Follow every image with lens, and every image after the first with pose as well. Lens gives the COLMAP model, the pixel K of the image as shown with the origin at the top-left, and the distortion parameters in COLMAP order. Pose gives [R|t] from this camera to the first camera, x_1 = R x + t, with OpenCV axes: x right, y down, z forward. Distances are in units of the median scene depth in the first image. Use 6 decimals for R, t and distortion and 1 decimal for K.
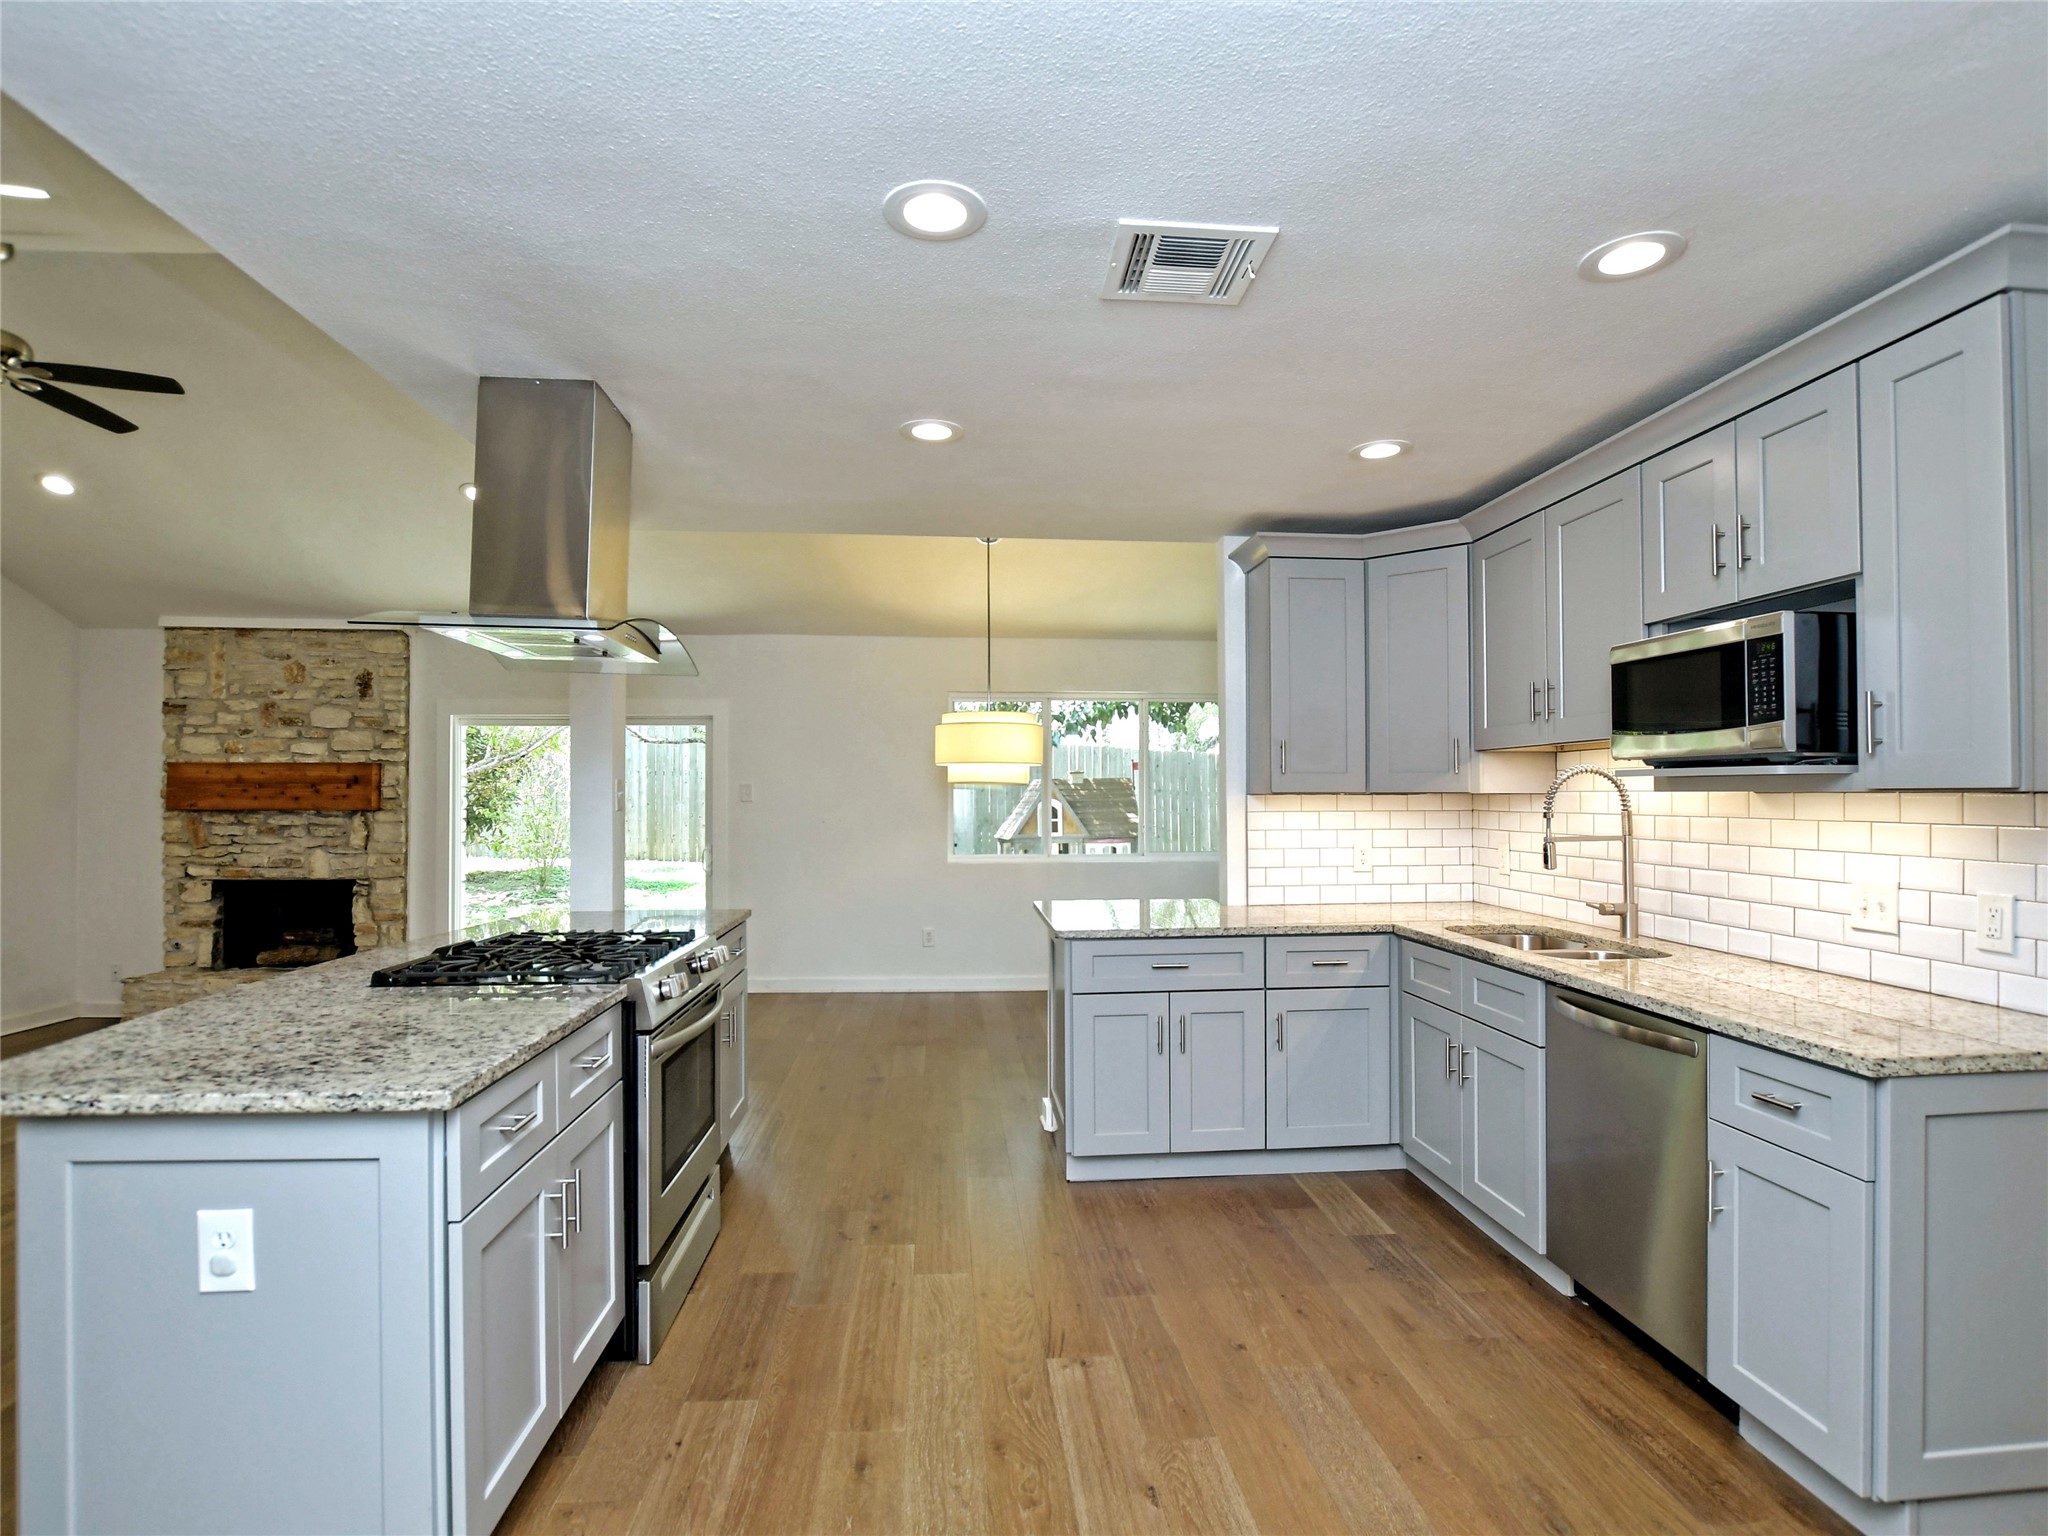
lens RADIAL K [[1043.2, 0, 1051.5], [0, 1043.2, 781.2], [0, 0, 1]] dist [-0.008280, -0.007618]
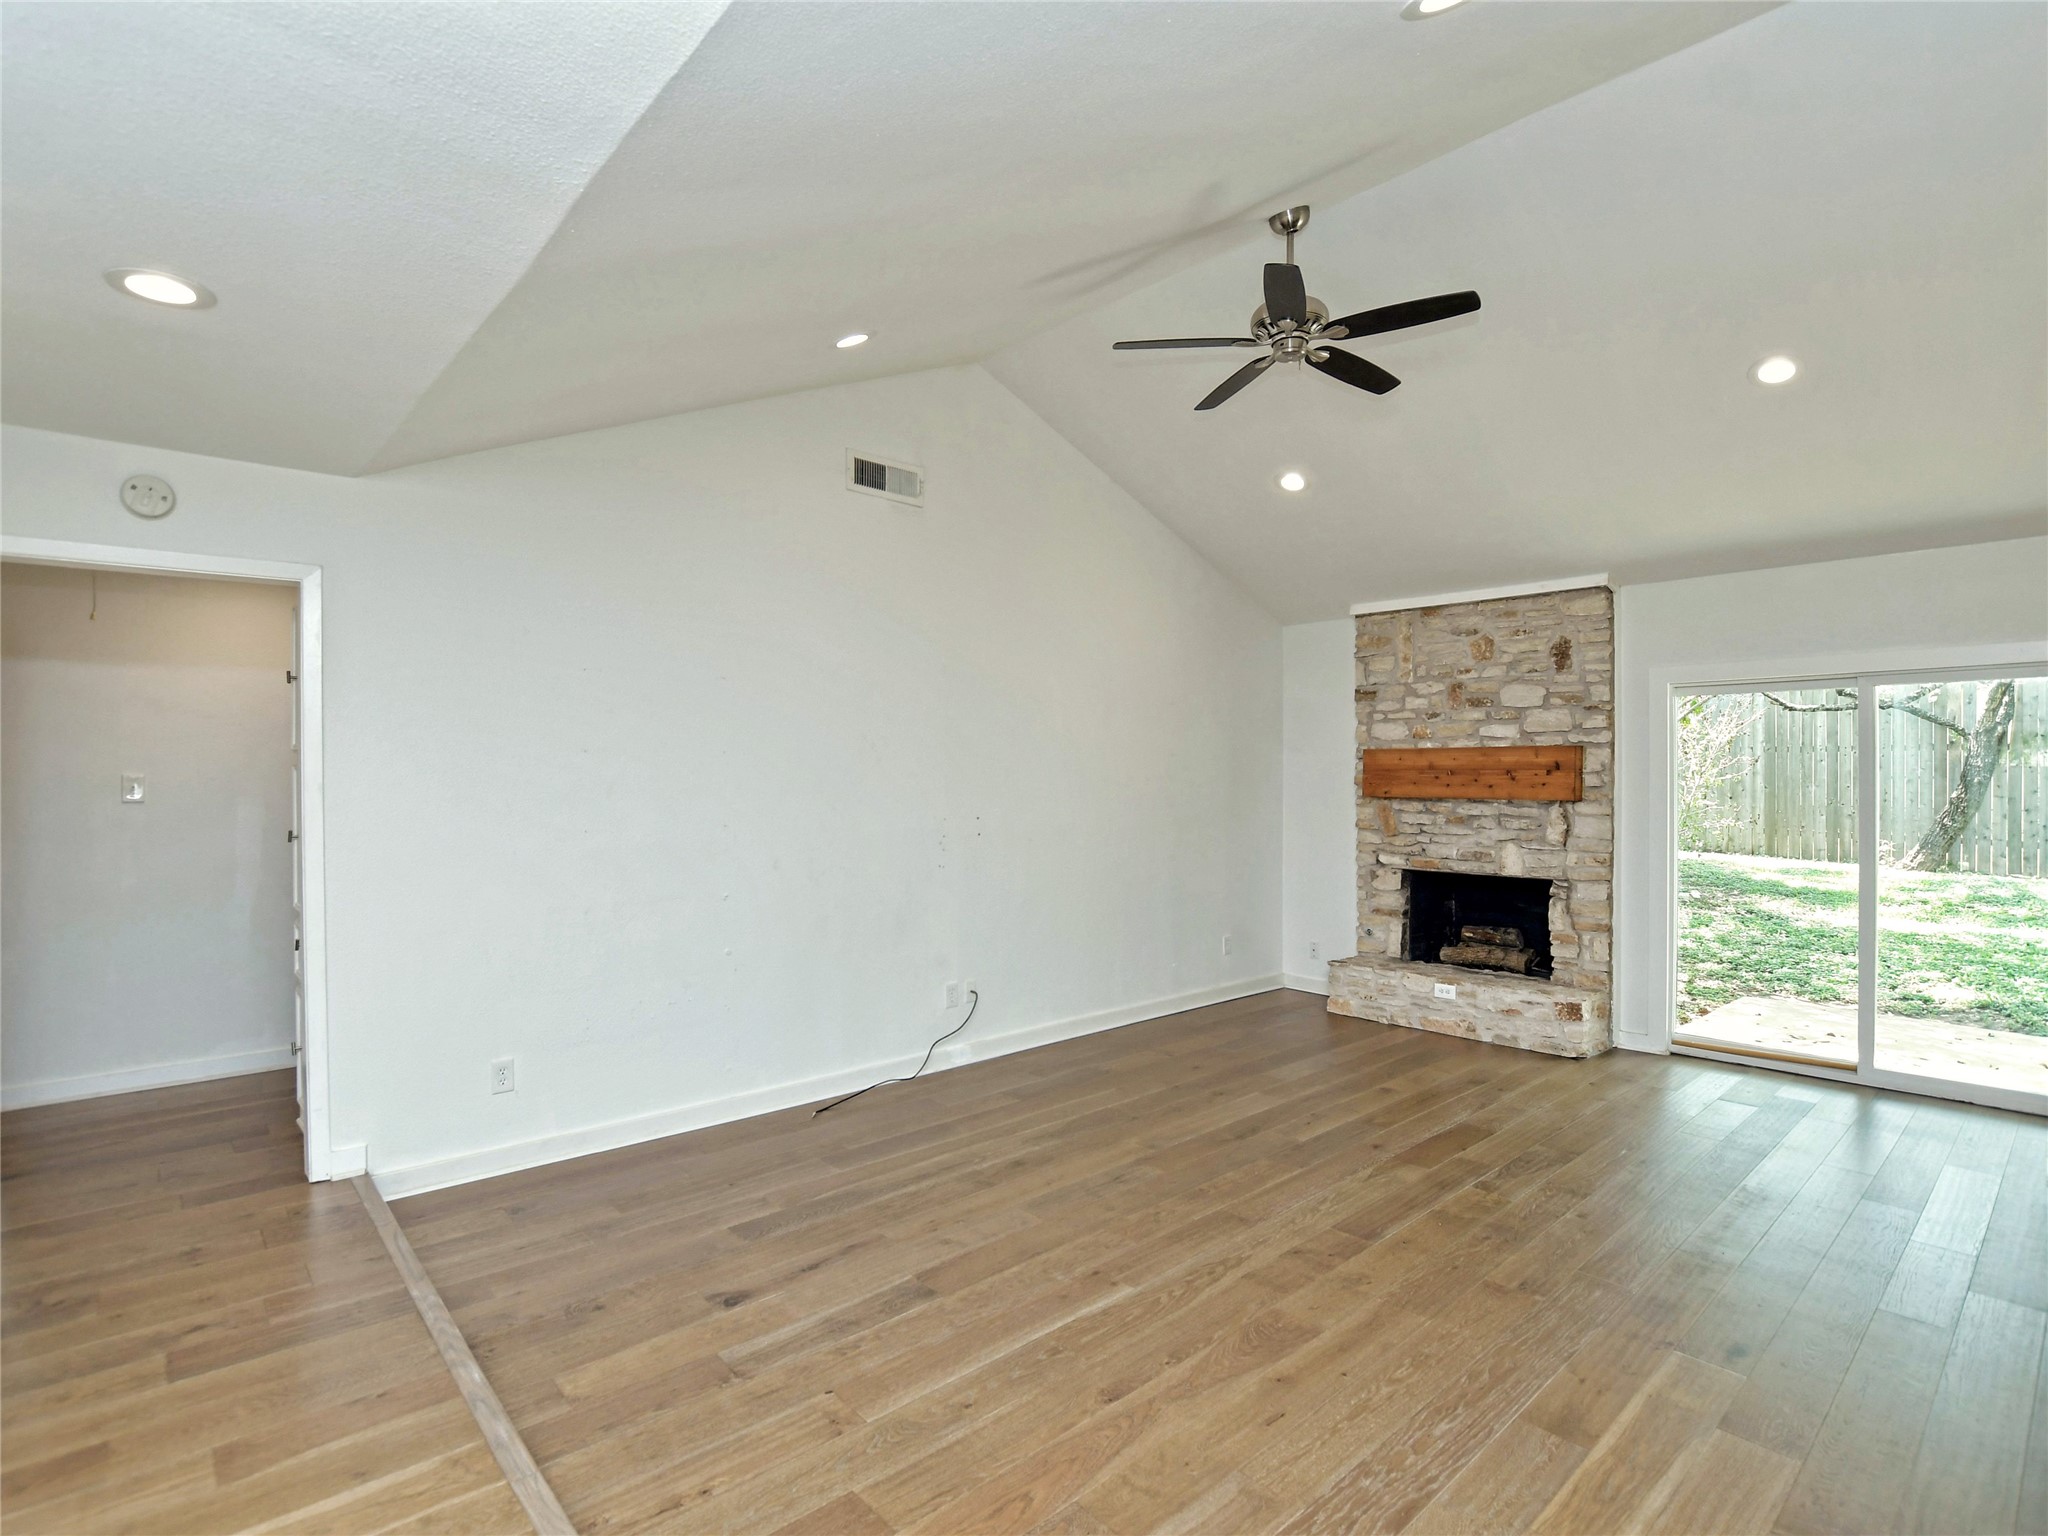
lens RADIAL K [[1043.2, 0, 1005.3], [0, 1043.2, 772.2], [0, 0, 1]] dist [-0.008280, -0.007618]
pose [[0.602930, -0.004201, -0.797783, -0.258700], [0.014618, 0.999876, 0.005783, -0.007227], [0.797660, -0.015148, 0.602917, 0.114884]]
